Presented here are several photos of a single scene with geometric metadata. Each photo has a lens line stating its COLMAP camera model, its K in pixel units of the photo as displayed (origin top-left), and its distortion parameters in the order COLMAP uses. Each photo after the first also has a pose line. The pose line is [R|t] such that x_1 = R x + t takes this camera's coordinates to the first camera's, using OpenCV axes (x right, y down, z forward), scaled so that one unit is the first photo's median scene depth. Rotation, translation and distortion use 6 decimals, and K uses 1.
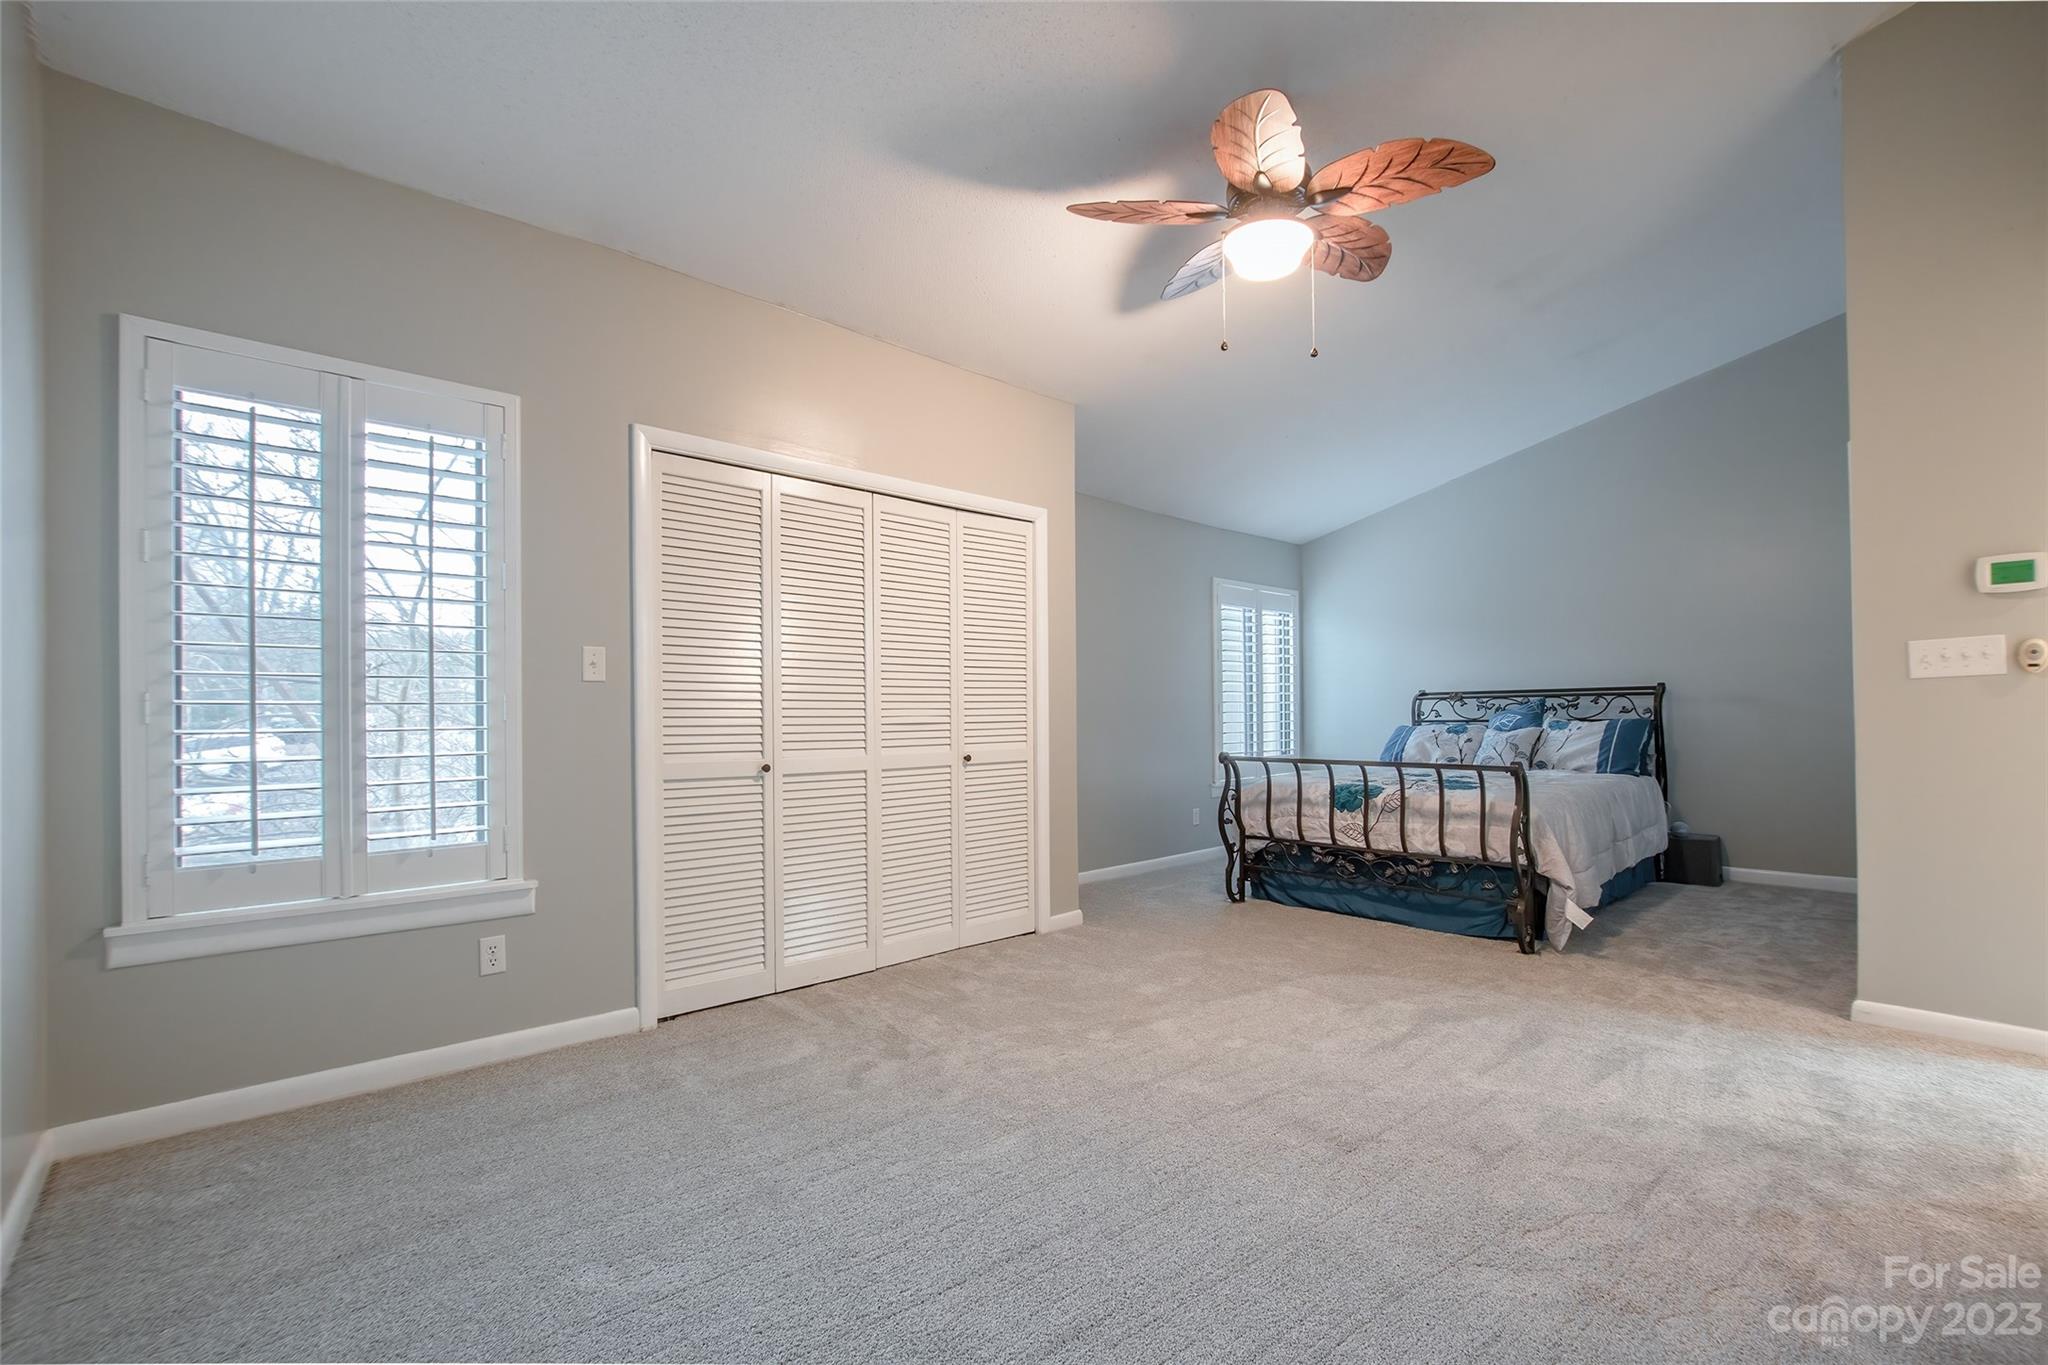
lens RADIAL K [[897.3, 0, 1025.9], [0, 897.3, 708.4], [0, 0, 1]] dist [-0.006682, 0.000313]
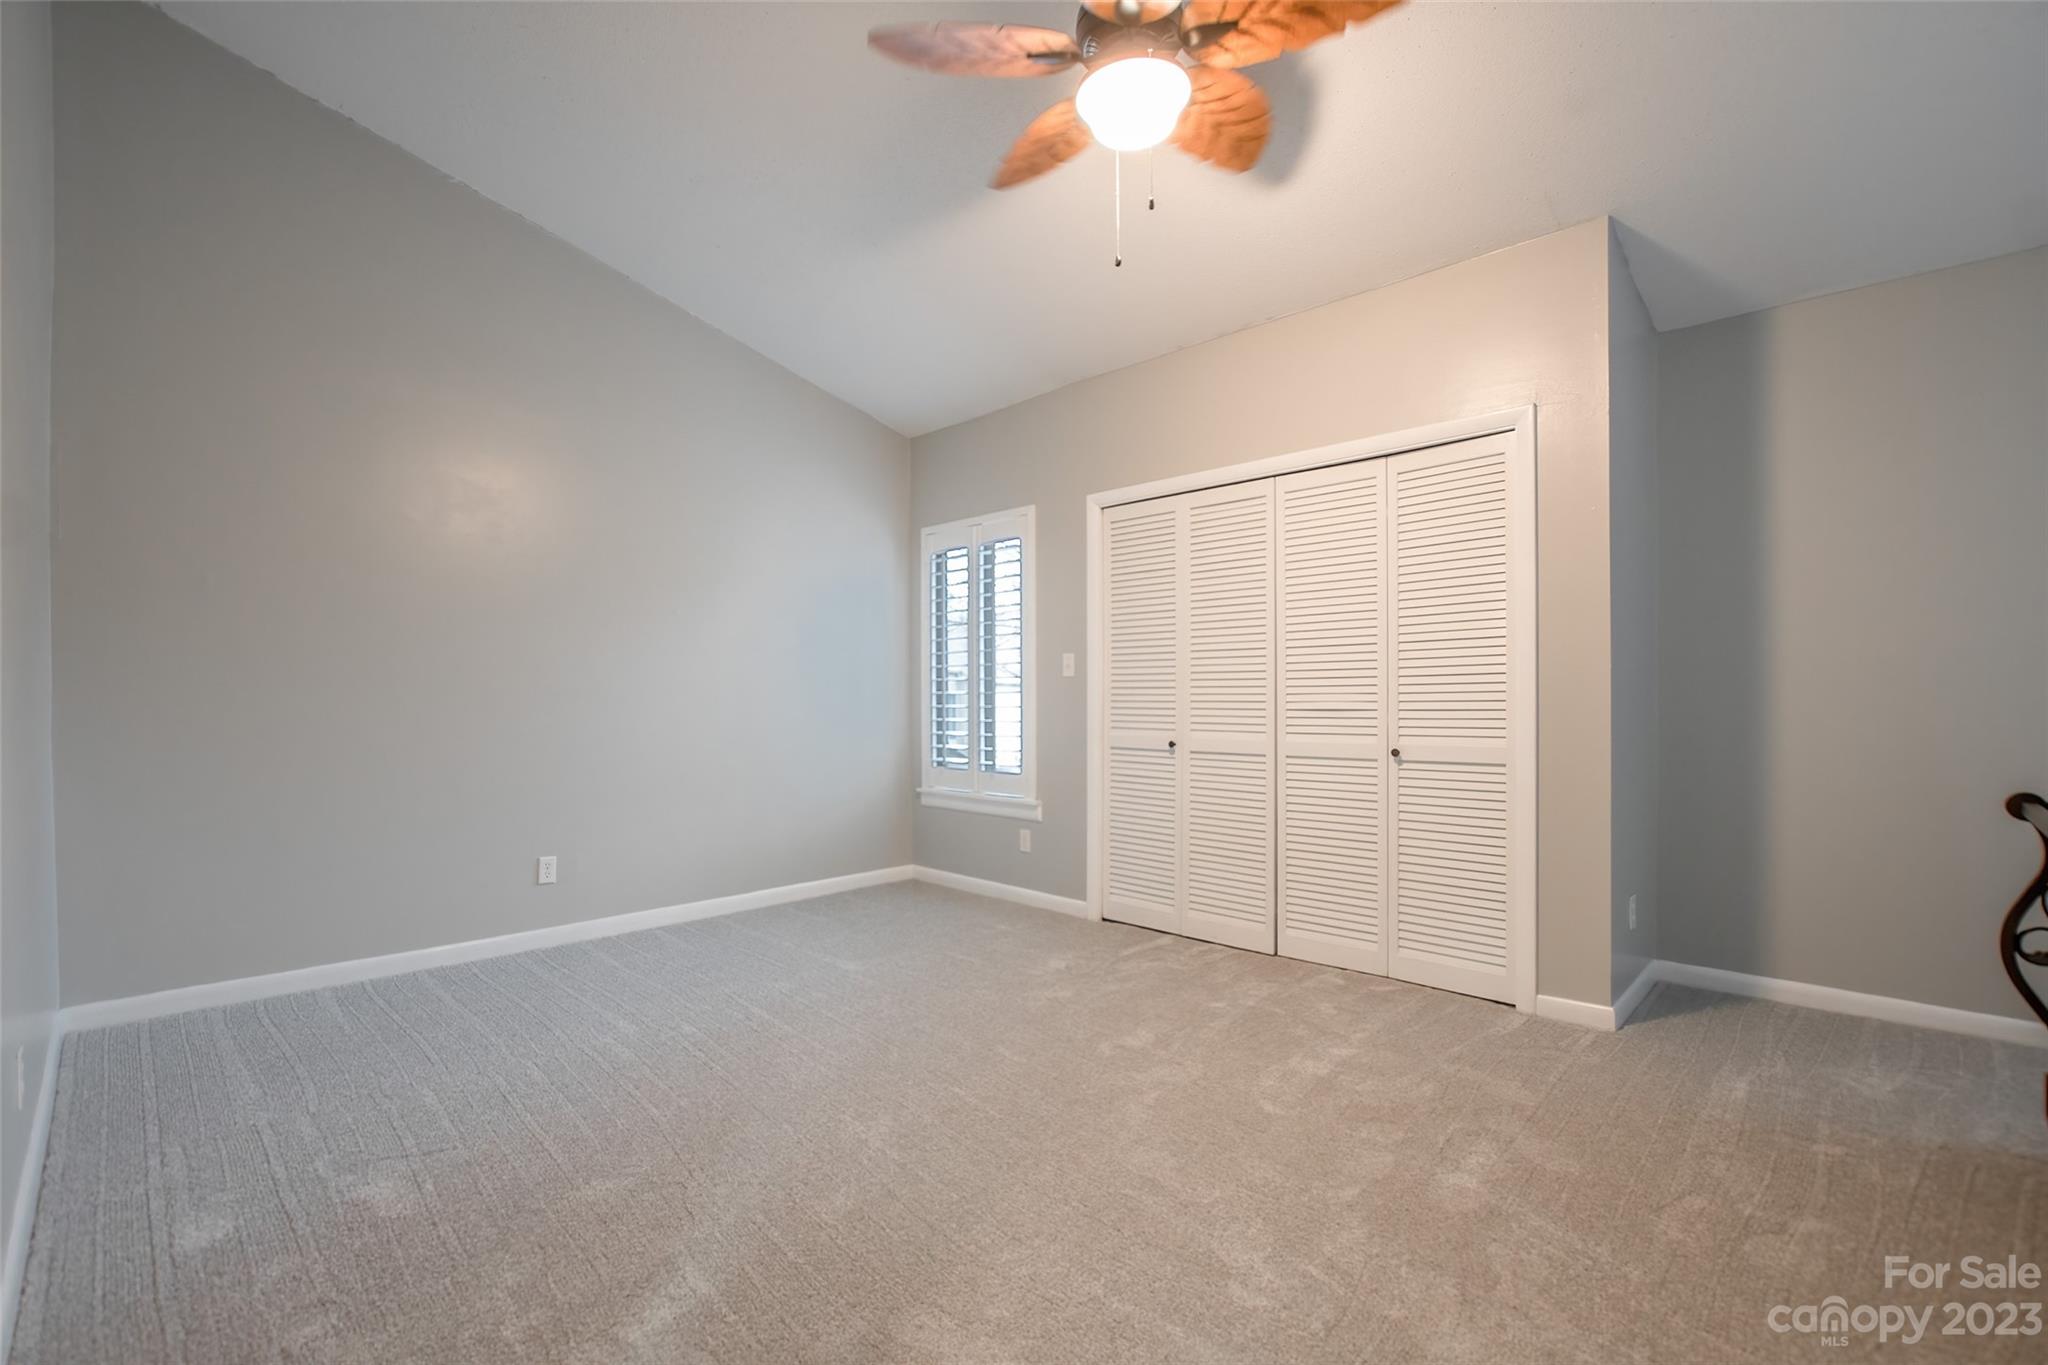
lens RADIAL K [[897.3, 0, 1025.9], [0, 897.3, 708.4], [0, 0, 1]] dist [-0.006682, 0.000313]
pose [[0.052439, 0.011182, -0.998562, 0.734134], [0.005909, 0.999916, 0.011507, 0.003165], [0.998607, -0.006503, 0.052369, 0.609565]]
